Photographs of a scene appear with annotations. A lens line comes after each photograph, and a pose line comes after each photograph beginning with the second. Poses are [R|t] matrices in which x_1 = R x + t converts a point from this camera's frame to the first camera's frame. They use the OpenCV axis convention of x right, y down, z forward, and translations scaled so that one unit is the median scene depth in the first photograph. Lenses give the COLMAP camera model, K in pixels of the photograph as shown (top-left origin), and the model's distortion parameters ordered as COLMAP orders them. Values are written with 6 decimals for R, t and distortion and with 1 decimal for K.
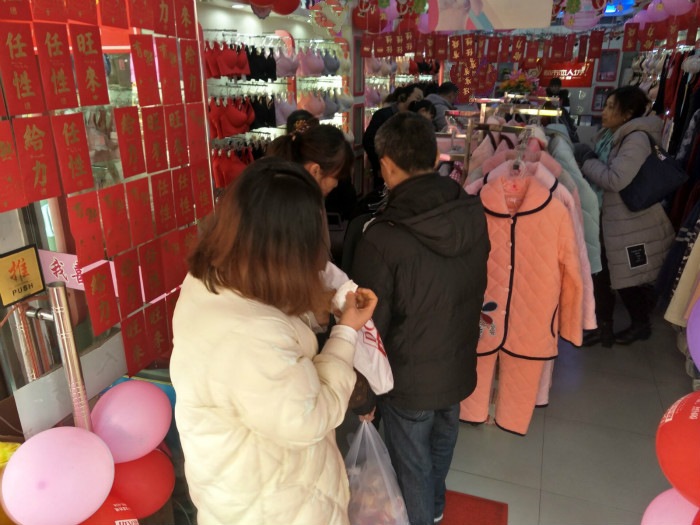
lens RADIAL K [[561.0, 0, 350.0], [0, 561.0, 262.5], [0, 0, 1]] dist [0.007239, 0.014404]
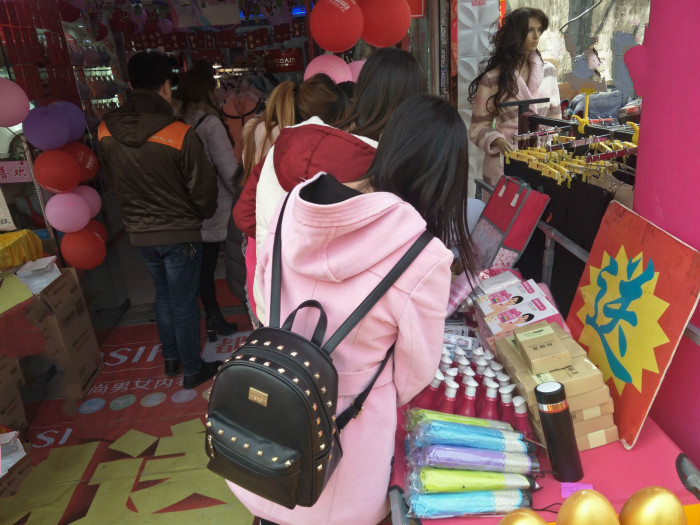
lens RADIAL K [[561.0, 0, 350.0], [0, 561.0, 262.5], [0, 0, 1]] dist [0.007239, 0.014404]
pose [[0.906831, -0.209612, 0.365679, -0.083259], [0.211714, 0.976710, 0.034844, 0.186880], [-0.364466, 0.045821, 0.930089, -0.415511]]
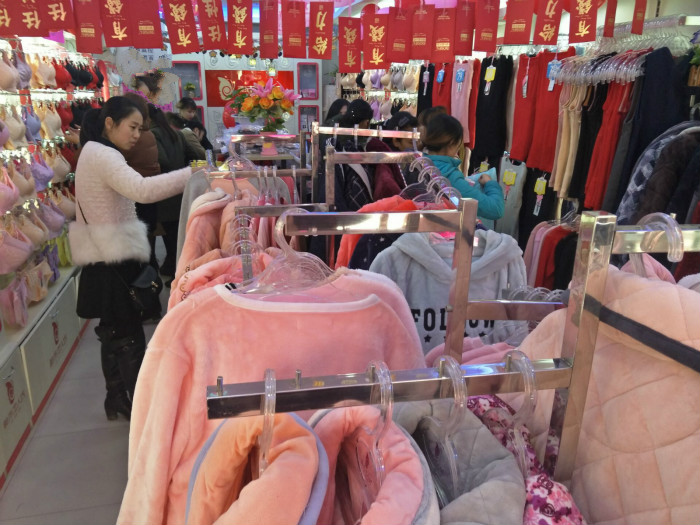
lens RADIAL K [[561.0, 0, 350.0], [0, 561.0, 262.5], [0, 0, 1]] dist [0.007239, 0.014404]
pose [[0.837505, -0.158138, 0.523046, 0.035177], [0.174279, 0.984521, 0.018604, -0.156619], [-0.517892, 0.075575, 0.852101, 0.489204]]
